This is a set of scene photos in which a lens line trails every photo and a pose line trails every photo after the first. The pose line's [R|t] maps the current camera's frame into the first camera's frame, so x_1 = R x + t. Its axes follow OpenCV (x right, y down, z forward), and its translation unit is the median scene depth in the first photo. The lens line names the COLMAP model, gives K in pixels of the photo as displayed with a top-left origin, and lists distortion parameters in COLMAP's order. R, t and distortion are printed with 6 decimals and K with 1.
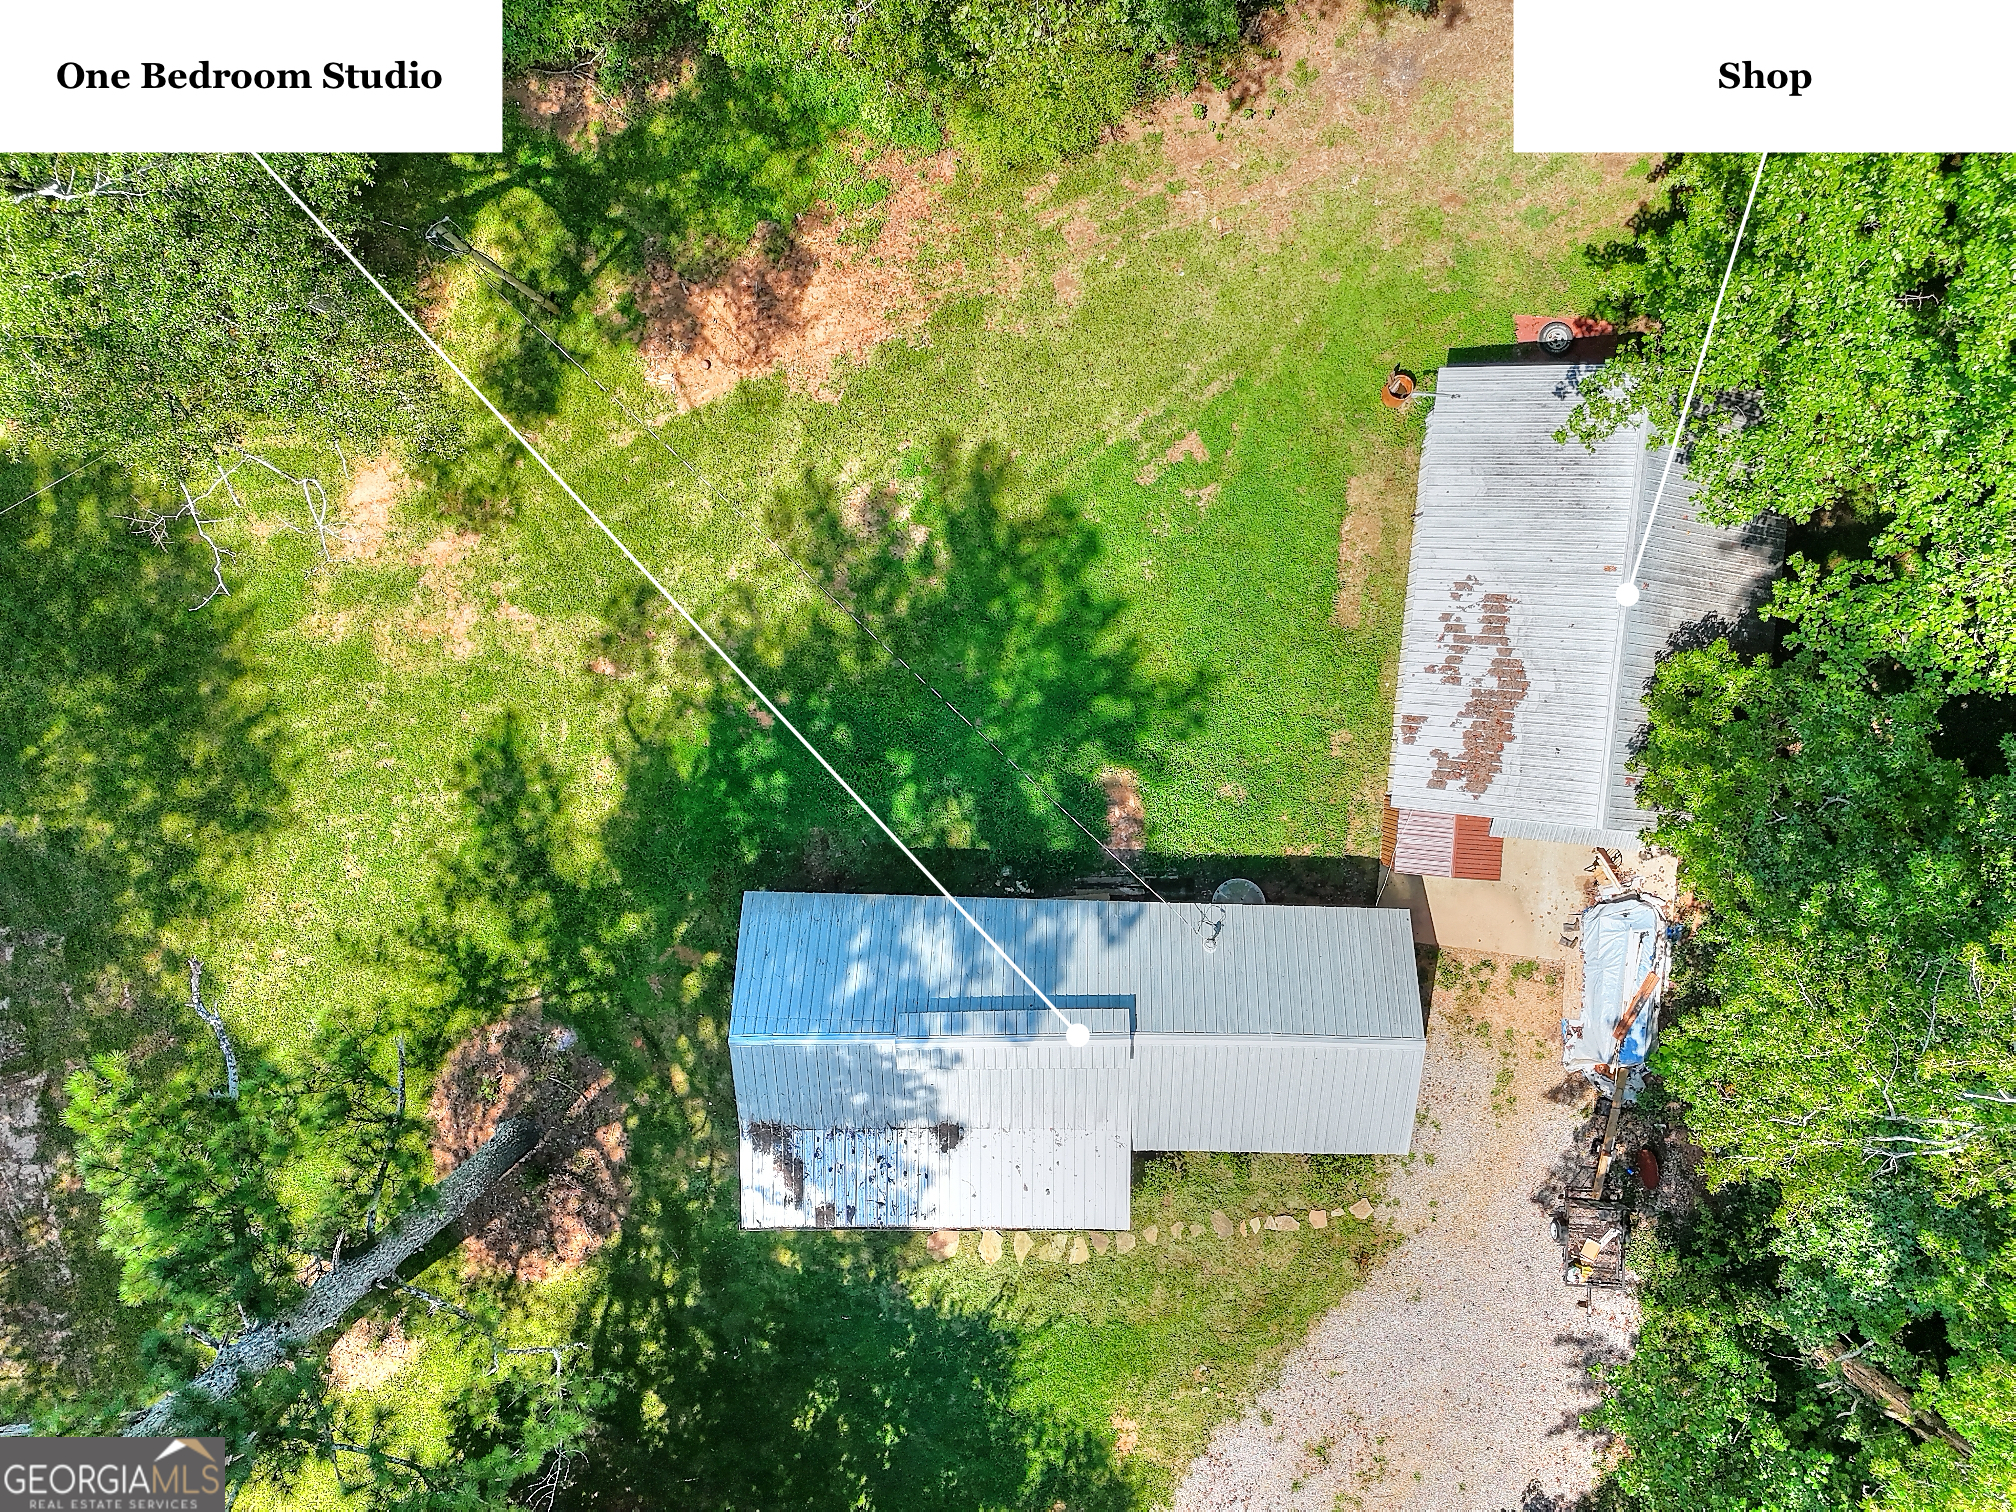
lens RADIAL K [[1492.0, 0, 1002.6], [0, 1492.0, 746.9], [0, 0, 1]] dist [0.041867, -0.030378]
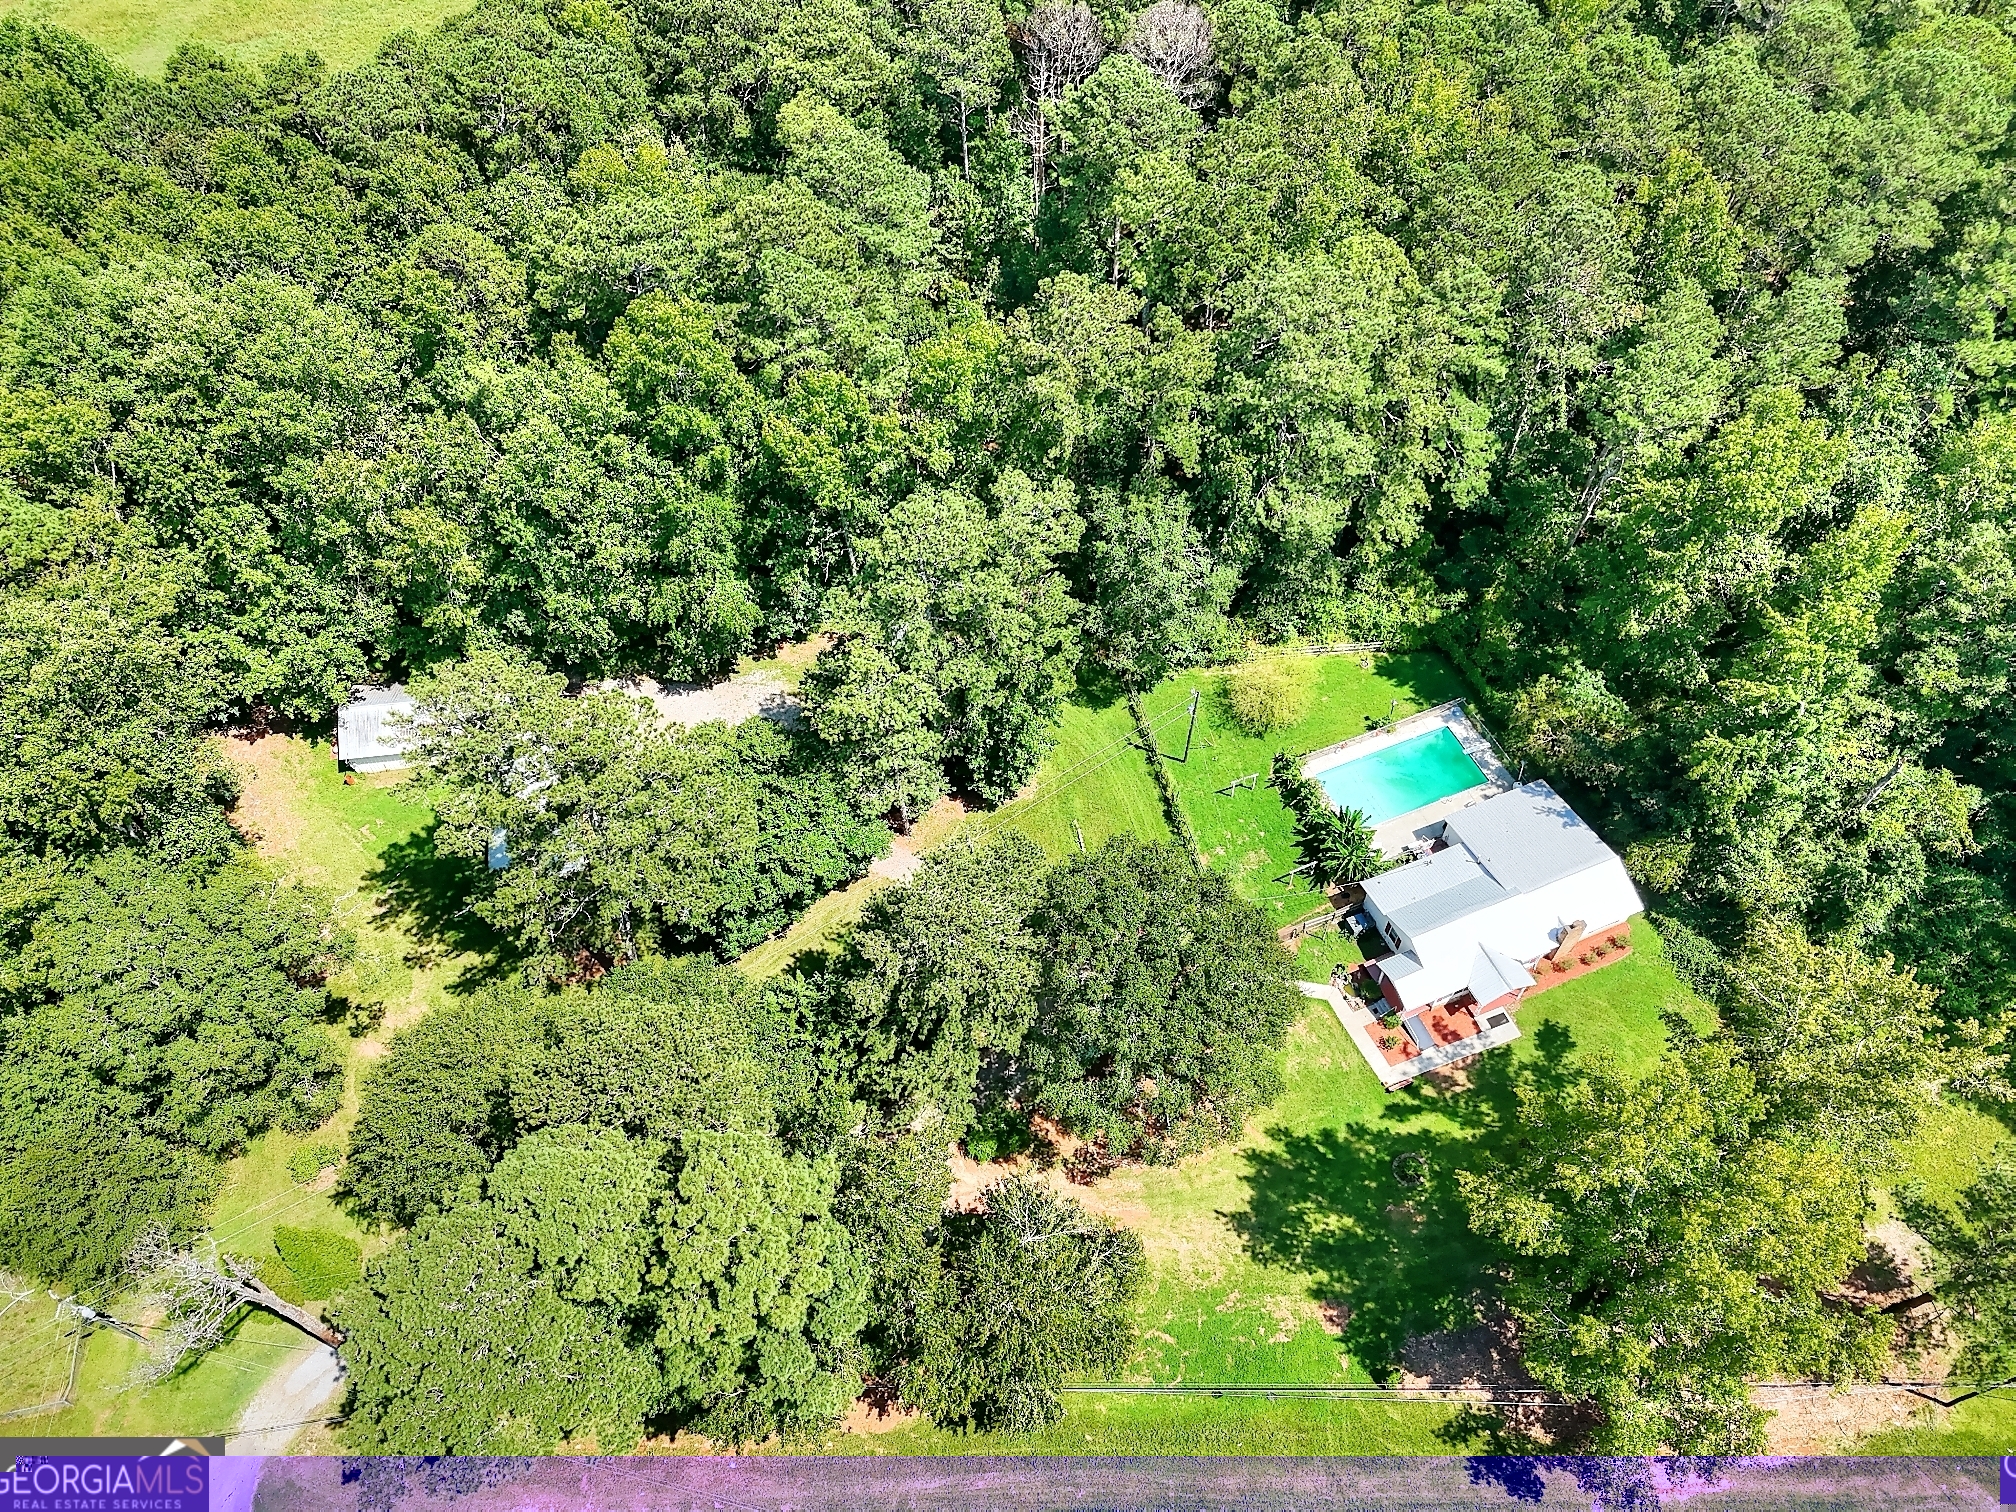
lens RADIAL K [[1492.0, 0, 1000.2], [0, 1492.0, 761.5], [0, 0, 1]] dist [0.041867, -0.030378]
pose [[-0.208612, -0.778234, 0.592311, -2.061741], [0.977457, -0.186059, 0.099798, 0.888832], [0.032538, 0.599778, 0.799505, -1.749321]]
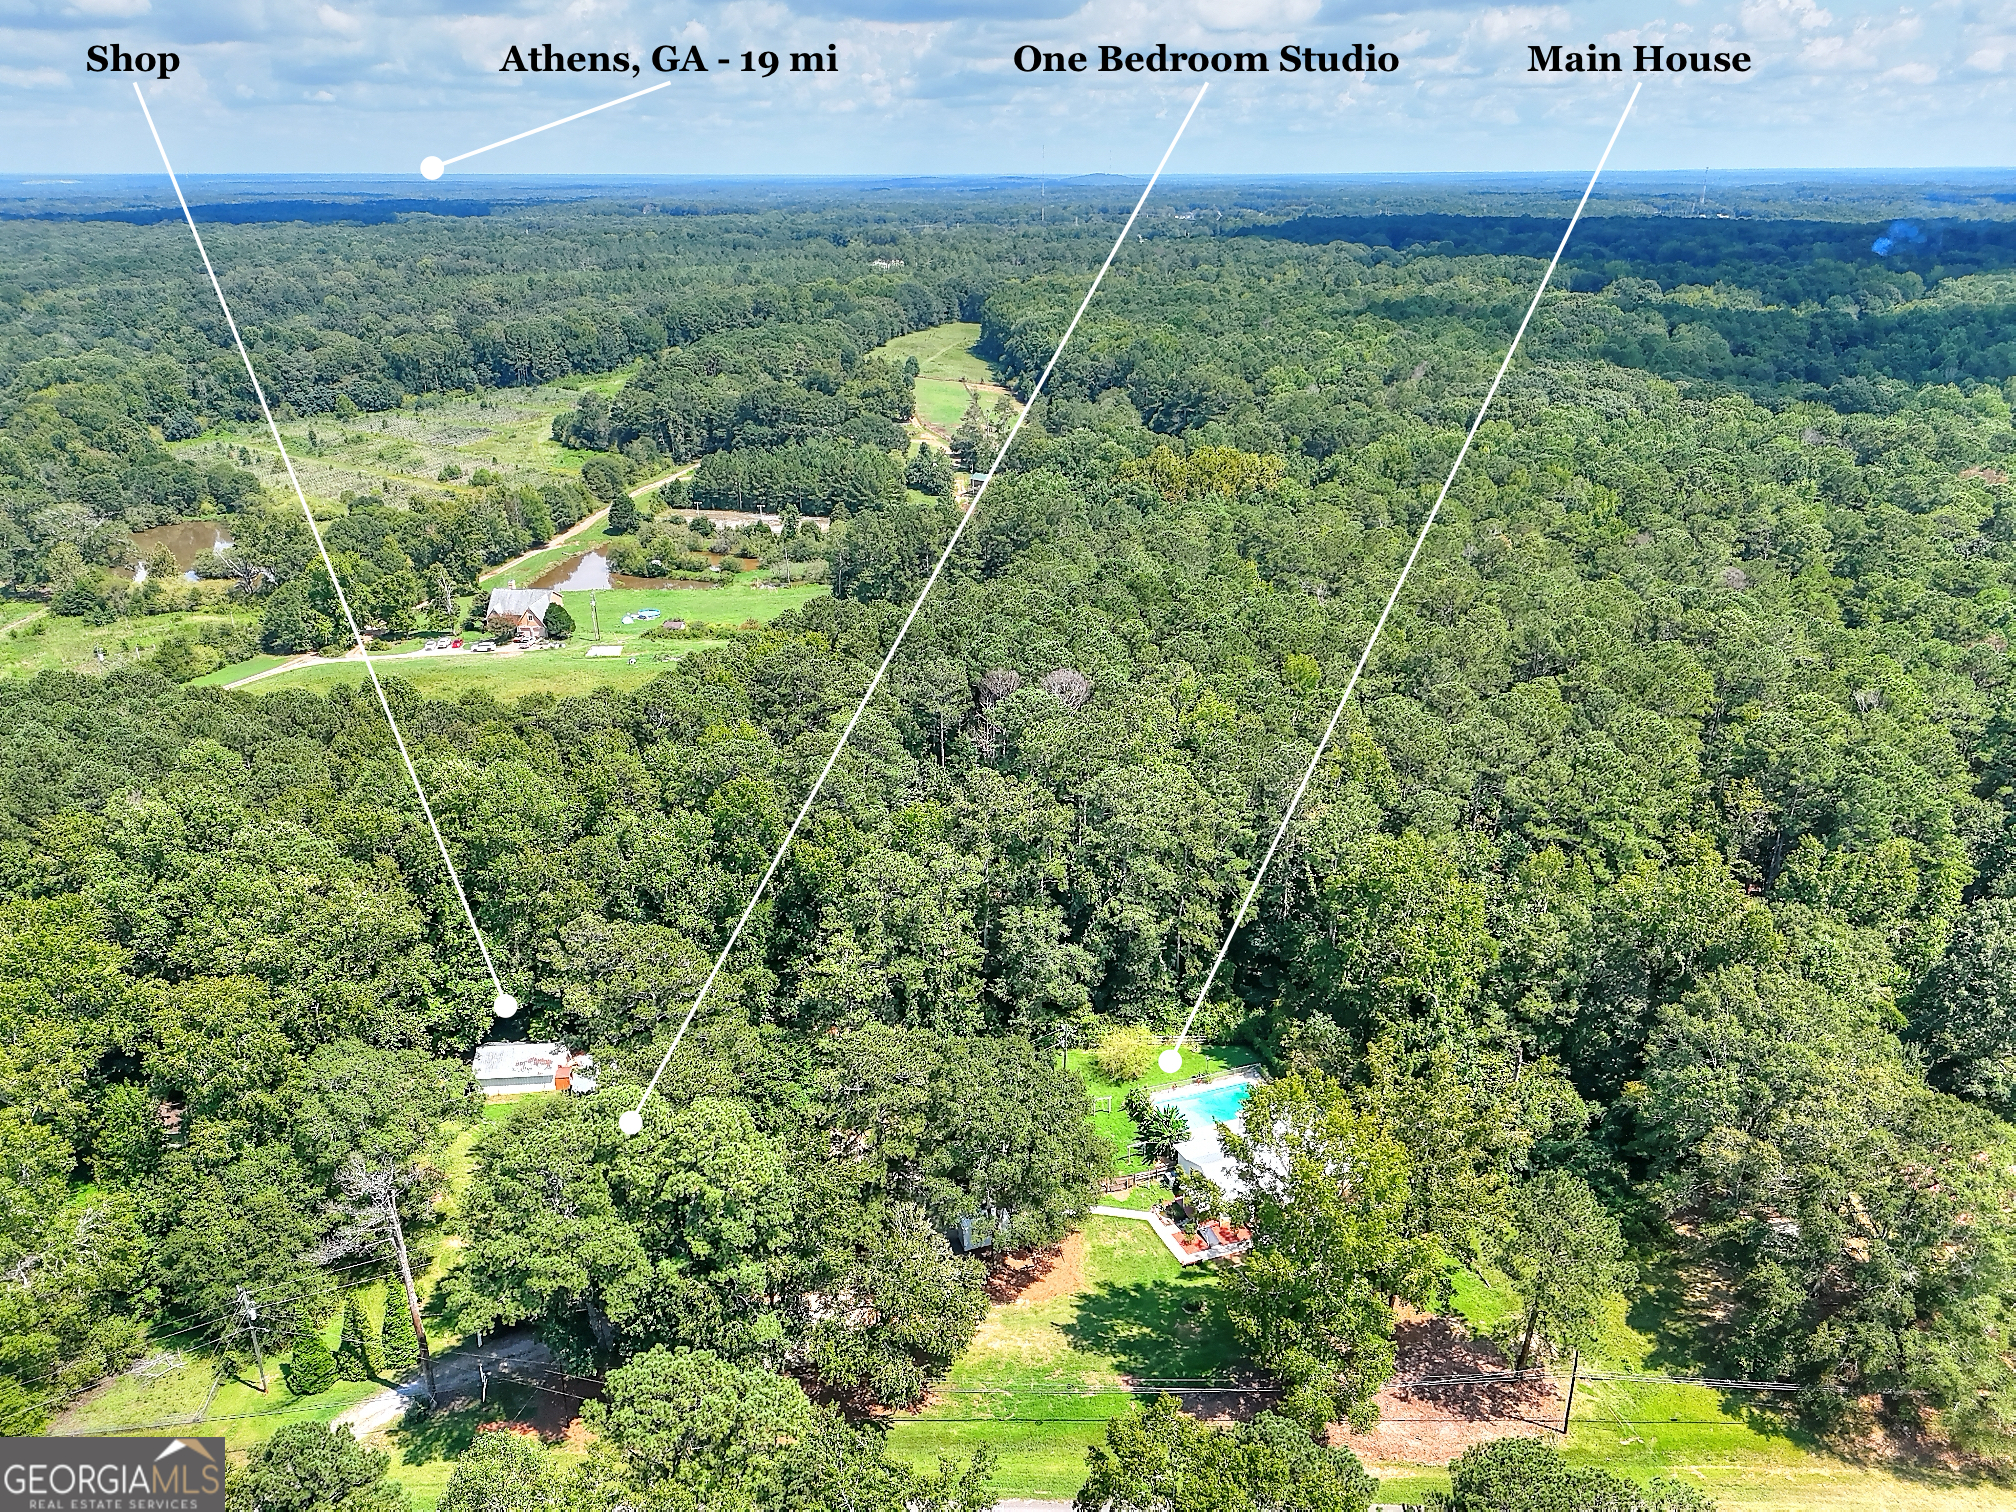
lens RADIAL K [[1492.0, 0, 1005.5], [0, 1492.0, 760.1], [0, 0, 1]] dist [0.041867, -0.030378]
pose [[-0.167068, -0.340314, 0.925351, -4.150142], [0.985865, -0.069682, 0.152366, 0.801442], [0.012628, 0.937727, 0.347145, -1.703854]]
